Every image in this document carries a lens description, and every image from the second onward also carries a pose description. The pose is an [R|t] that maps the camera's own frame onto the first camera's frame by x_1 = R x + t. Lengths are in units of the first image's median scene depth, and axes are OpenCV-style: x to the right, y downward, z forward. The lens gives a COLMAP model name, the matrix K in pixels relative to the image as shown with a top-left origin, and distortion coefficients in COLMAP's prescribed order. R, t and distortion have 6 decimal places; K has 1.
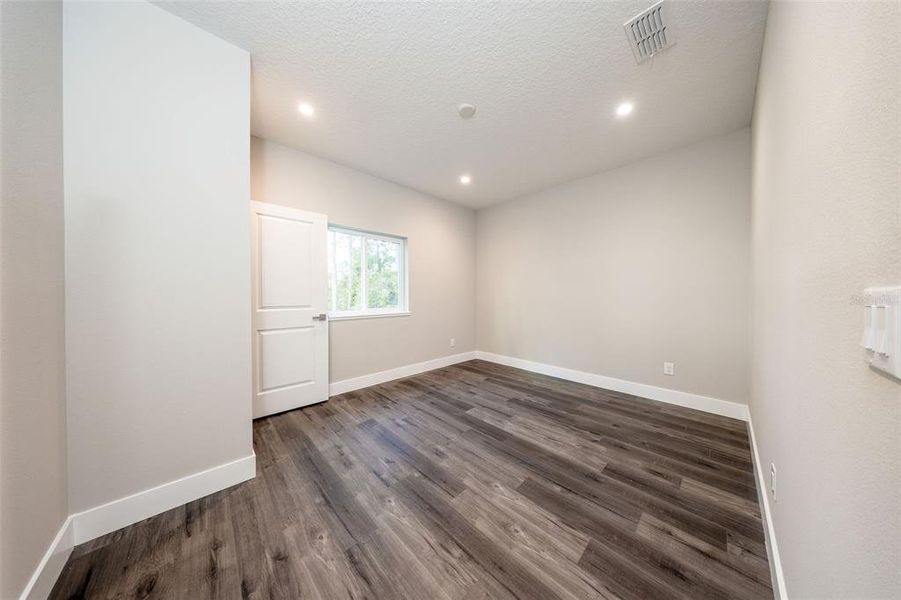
lens RADIAL K [[260.0, 0, 452.6], [0, 260.0, 297.5], [0, 0, 1]] dist [0.011221, -0.000018]
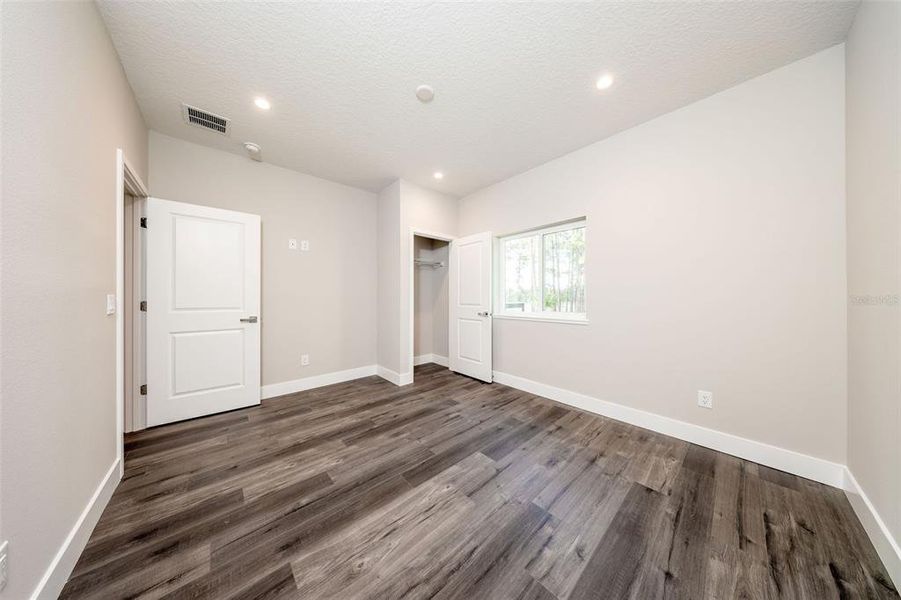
lens RADIAL K [[260.0, 0, 452.6], [0, 260.0, 297.5], [0, 0, 1]] dist [0.011221, -0.000018]
pose [[-0.024173, 0.008875, -0.999668, 0.963153], [-0.009587, 0.999913, 0.009109, -0.019672], [0.999662, 0.009804, -0.024086, 1.119733]]
